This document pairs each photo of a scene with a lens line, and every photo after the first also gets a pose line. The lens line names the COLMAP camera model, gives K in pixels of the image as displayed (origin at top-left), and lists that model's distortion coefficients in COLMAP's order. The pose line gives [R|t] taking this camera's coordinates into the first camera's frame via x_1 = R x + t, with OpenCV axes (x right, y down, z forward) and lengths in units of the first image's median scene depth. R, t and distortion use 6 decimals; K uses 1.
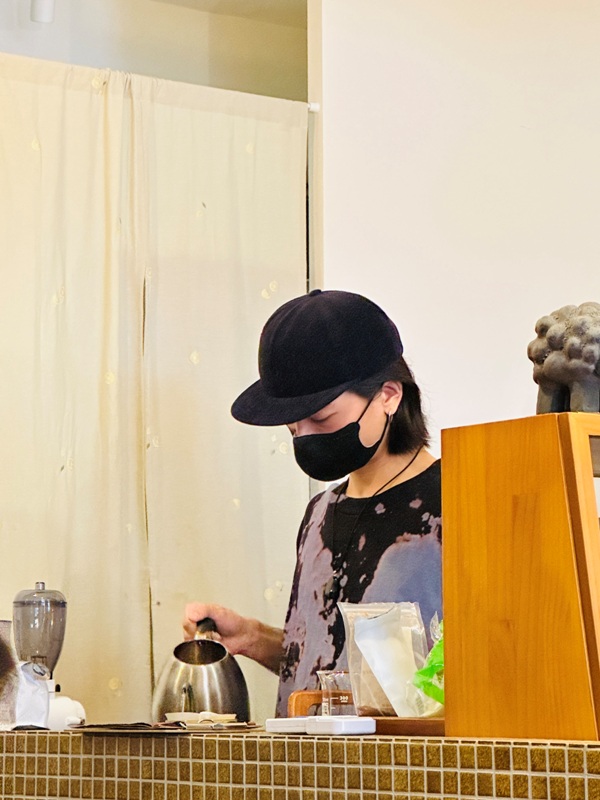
lens RADIAL K [[2505.2, 0, 300.0], [0, 2505.2, 400.0], [0, 0, 1]] dist [0.132977, 2.515079]
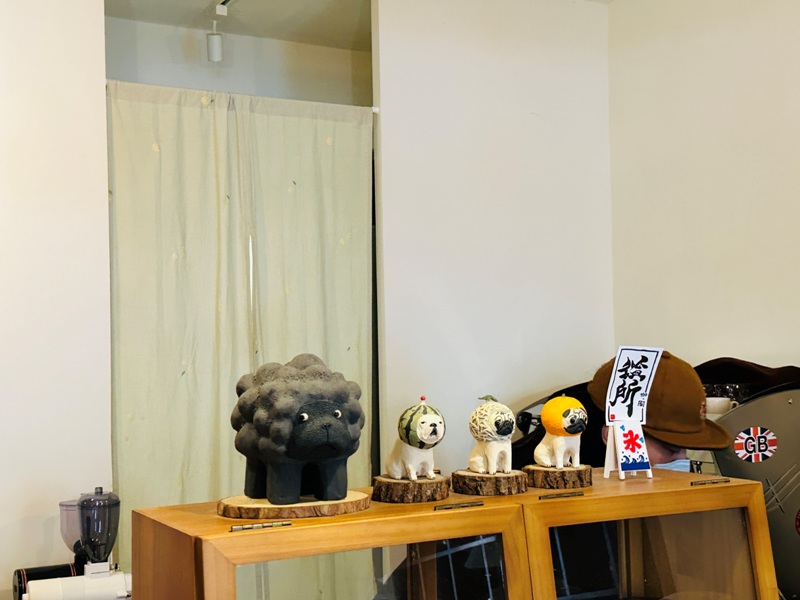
lens RADIAL K [[1032.3, 0, 400.0], [0, 1032.3, 300.0], [0, 0, 1]] dist [0.175415, -0.006799]
pose [[0.983204, -0.016684, -0.181744, 0.136246], [0.029611, 0.997201, 0.068647, -0.051908], [0.180090, -0.072875, 0.980947, 0.439008]]
